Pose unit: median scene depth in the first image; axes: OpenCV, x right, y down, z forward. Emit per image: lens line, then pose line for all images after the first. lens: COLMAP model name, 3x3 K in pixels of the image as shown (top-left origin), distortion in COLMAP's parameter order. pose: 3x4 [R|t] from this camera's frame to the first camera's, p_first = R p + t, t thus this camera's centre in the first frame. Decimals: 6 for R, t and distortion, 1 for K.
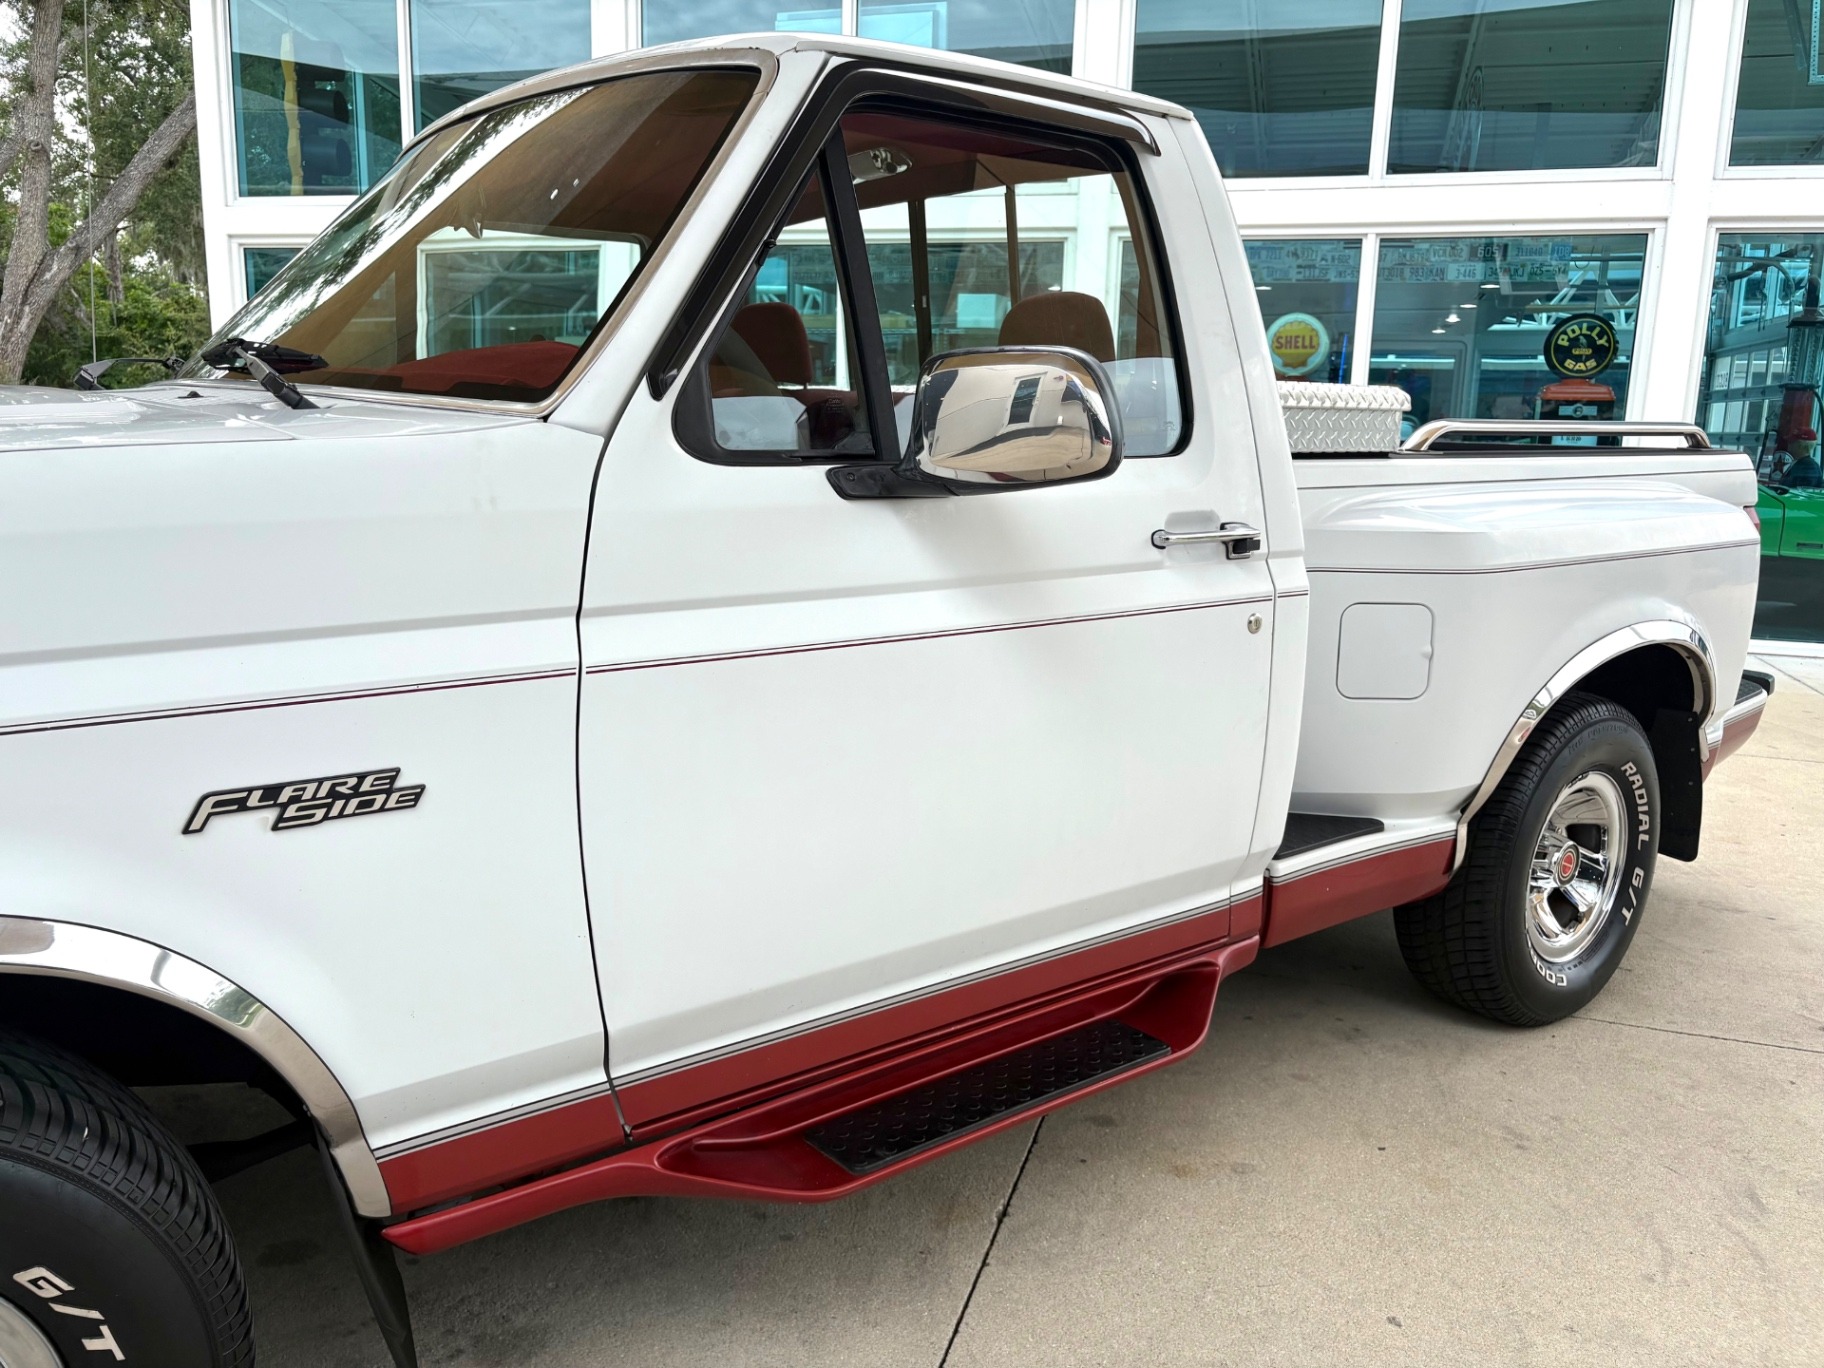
lens RADIAL K [[1382.8, 0, 916.2], [0, 1382.8, 677.1], [0, 0, 1]] dist [0.047222, -0.056010]
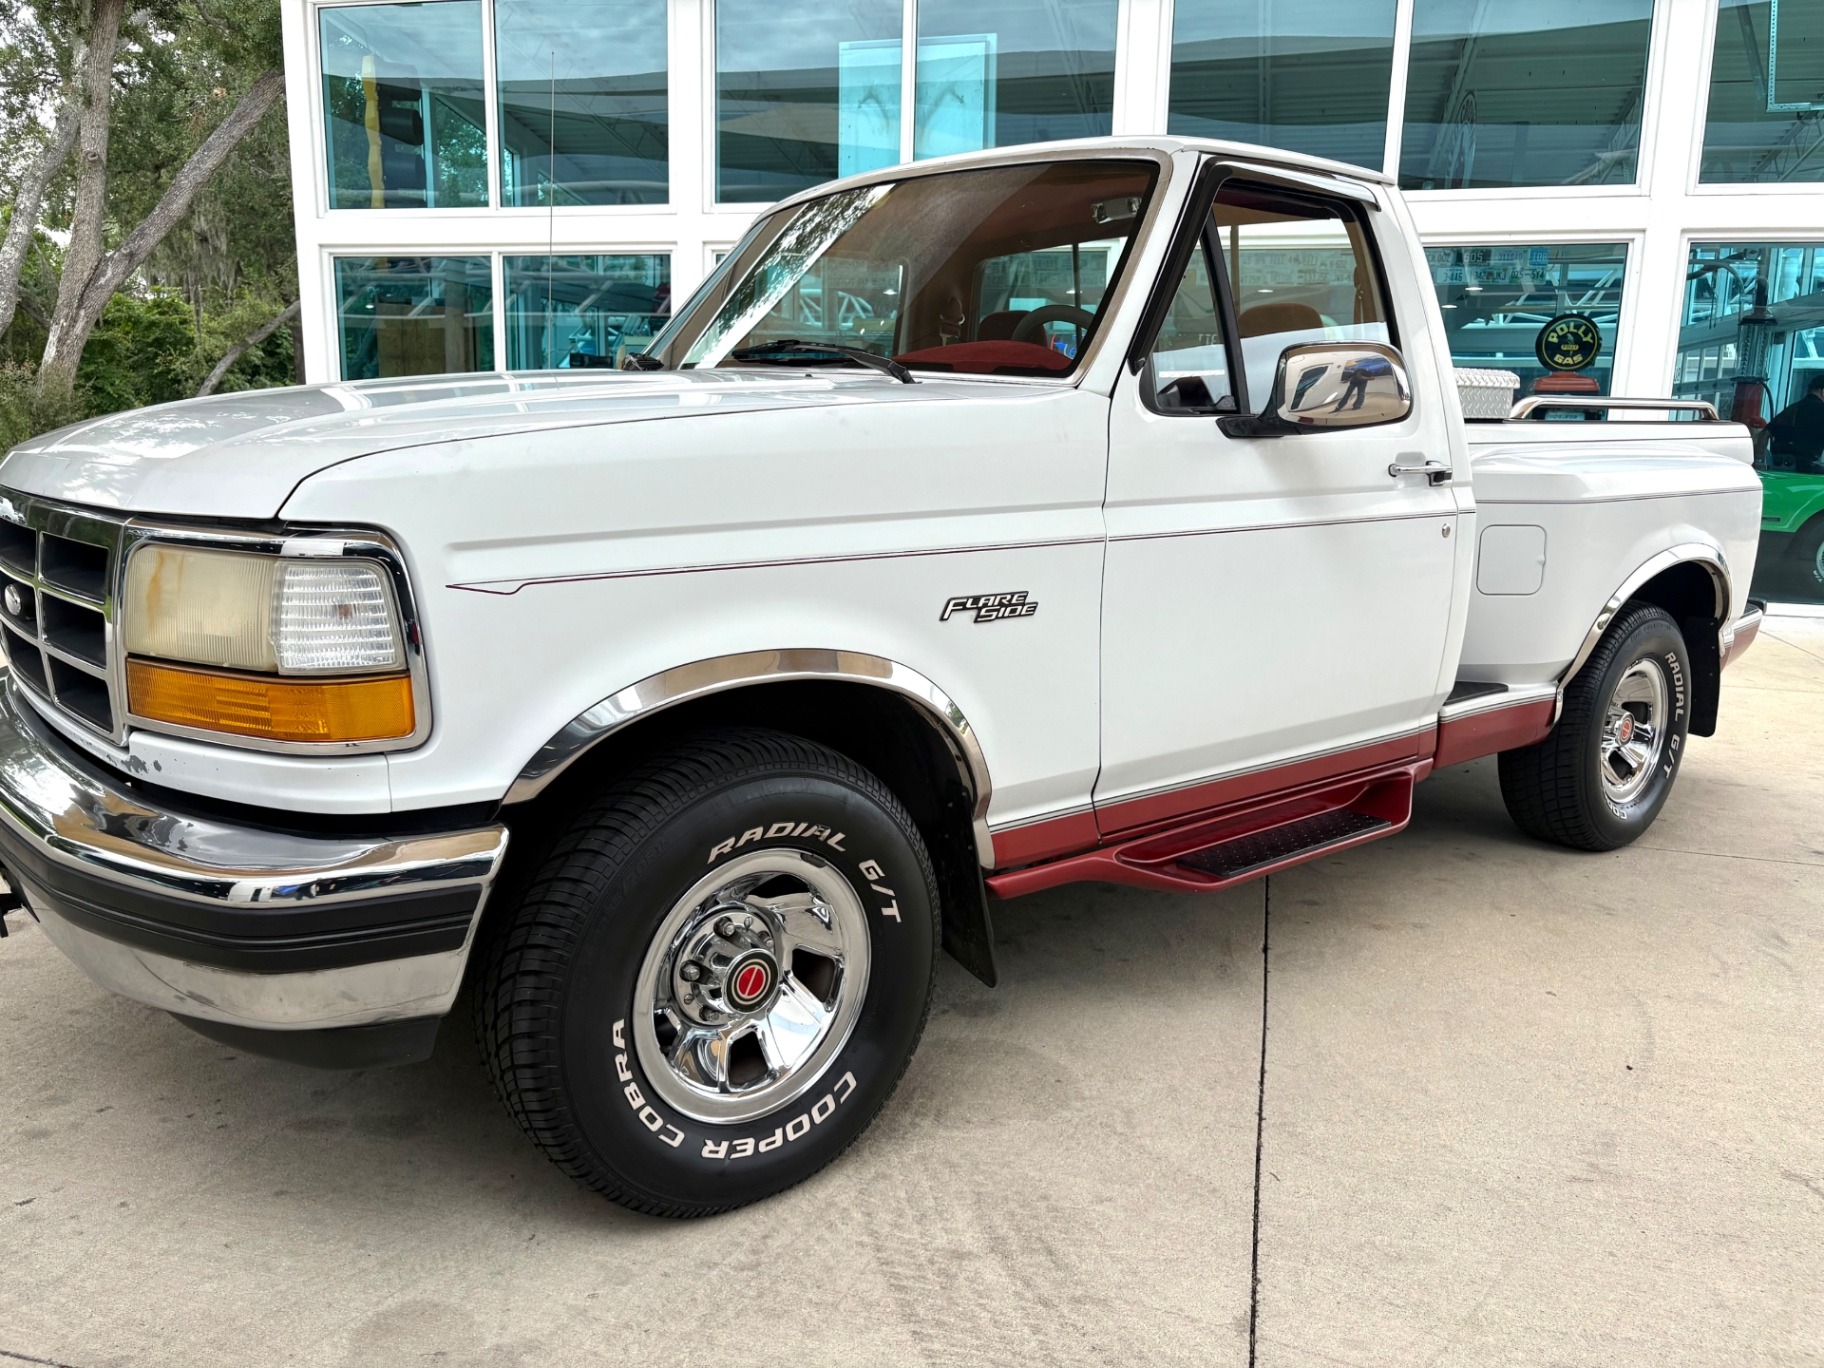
lens RADIAL K [[1380.5, 0, 917.1], [0, 1380.5, 682.0], [0, 0, 1]] dist [0.043273, -0.042044]
pose [[0.999426, -0.011604, 0.031839, -0.261763], [0.011492, 0.999927, 0.003694, 0.078806], [-0.031879, -0.003326, 0.999486, -0.321517]]
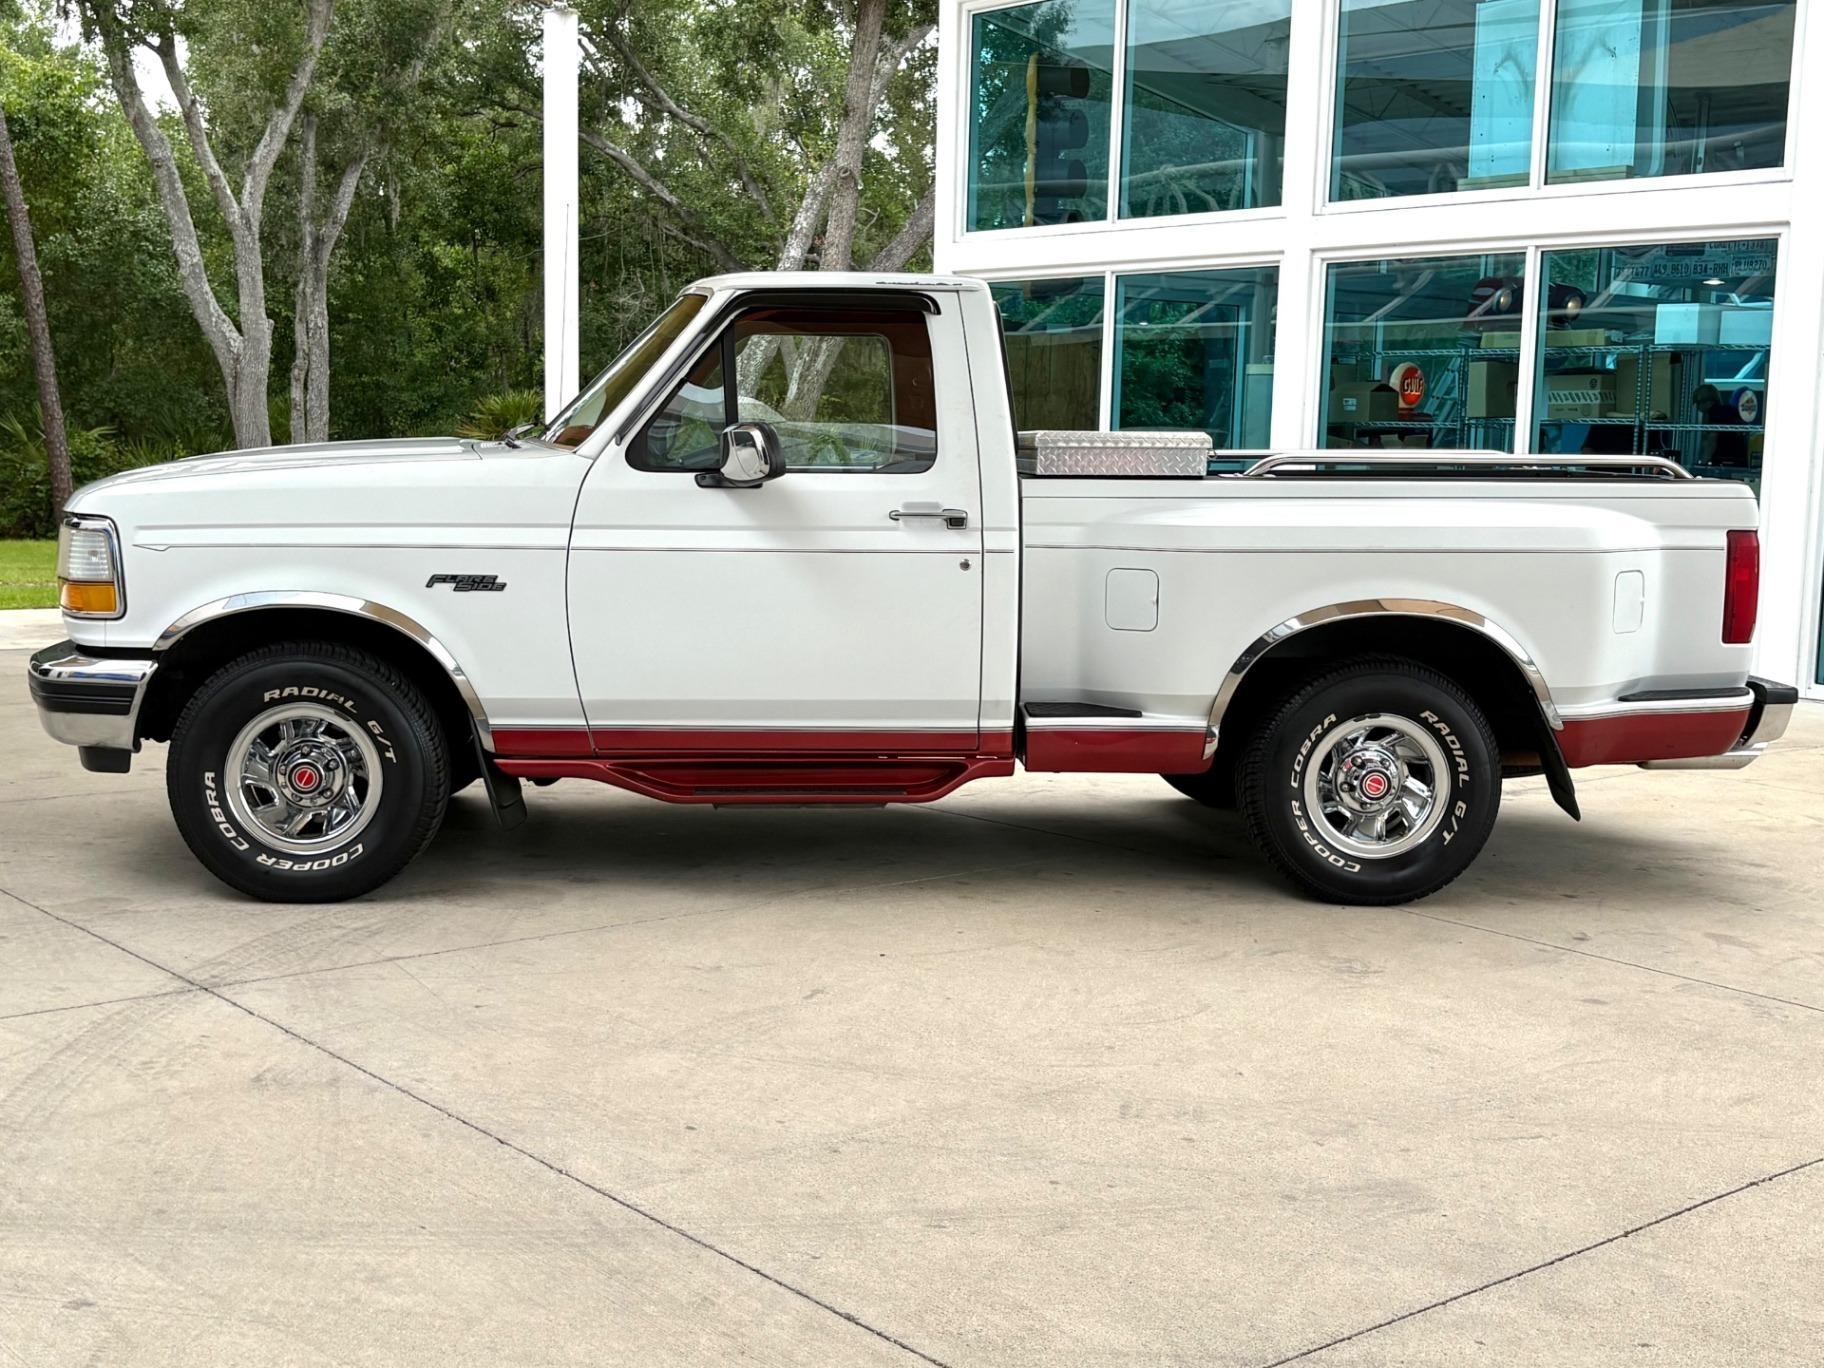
lens RADIAL K [[2226.6, 0, 908.9], [0, 2226.6, 706.8], [0, 0, 1]] dist [0.201371, -0.705776]
pose [[0.834218, 0.059762, -0.548187, 1.308156], [-0.100667, 0.993909, -0.044839, 0.208123], [0.542168, 0.092590, 0.835153, -1.069068]]
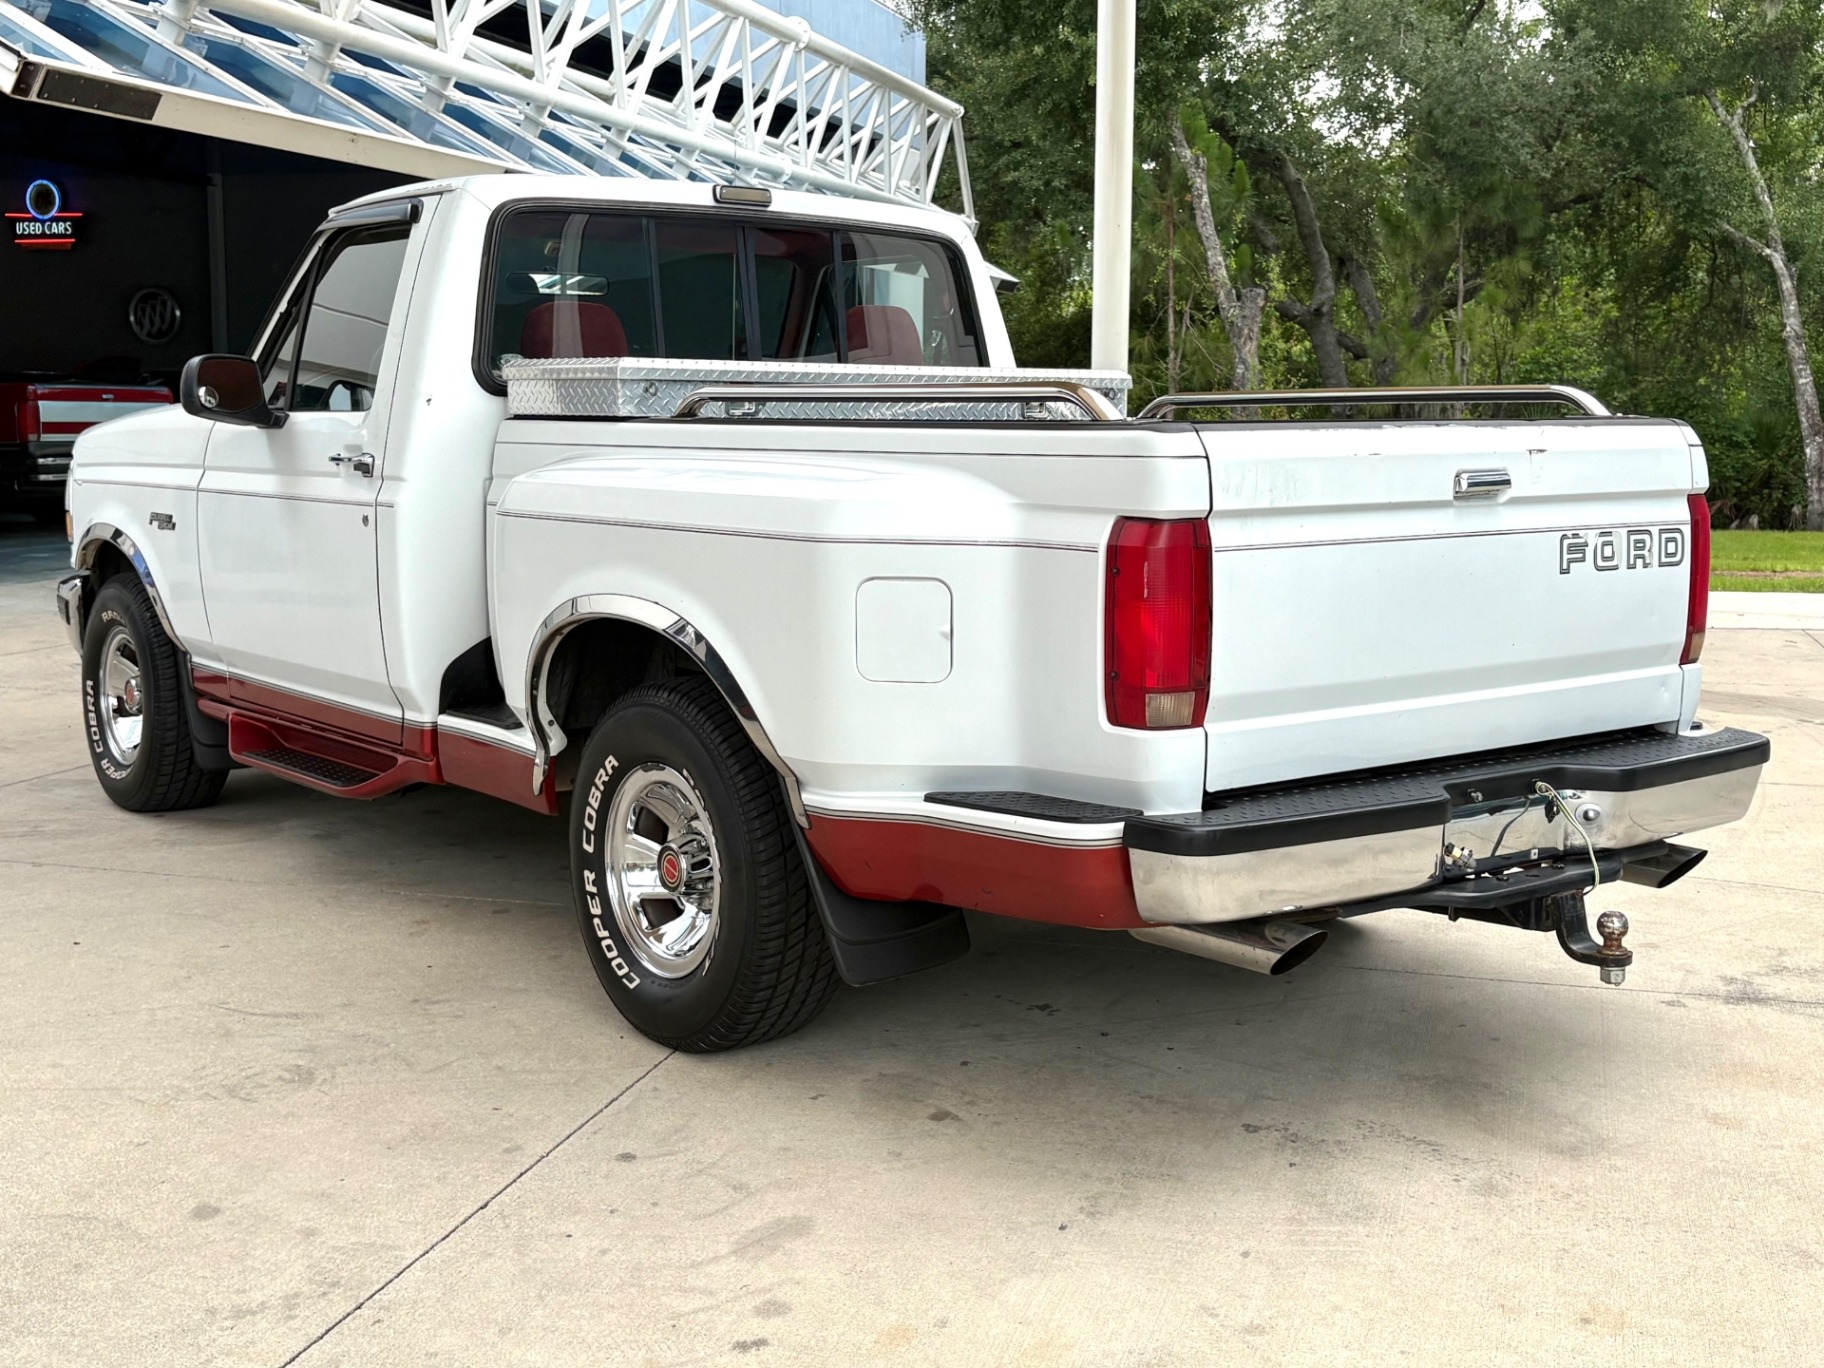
lens RADIAL K [[2119.0, 0, 912.0], [0, 2119.0, 684.0], [0, 0, 1]] dist [0.237752, -0.856447]
pose [[0.008580, 0.108171, -0.994095, 1.896406], [-0.191937, 0.975825, 0.104526, -0.163263], [0.981370, 0.189907, 0.029134, 1.128462]]
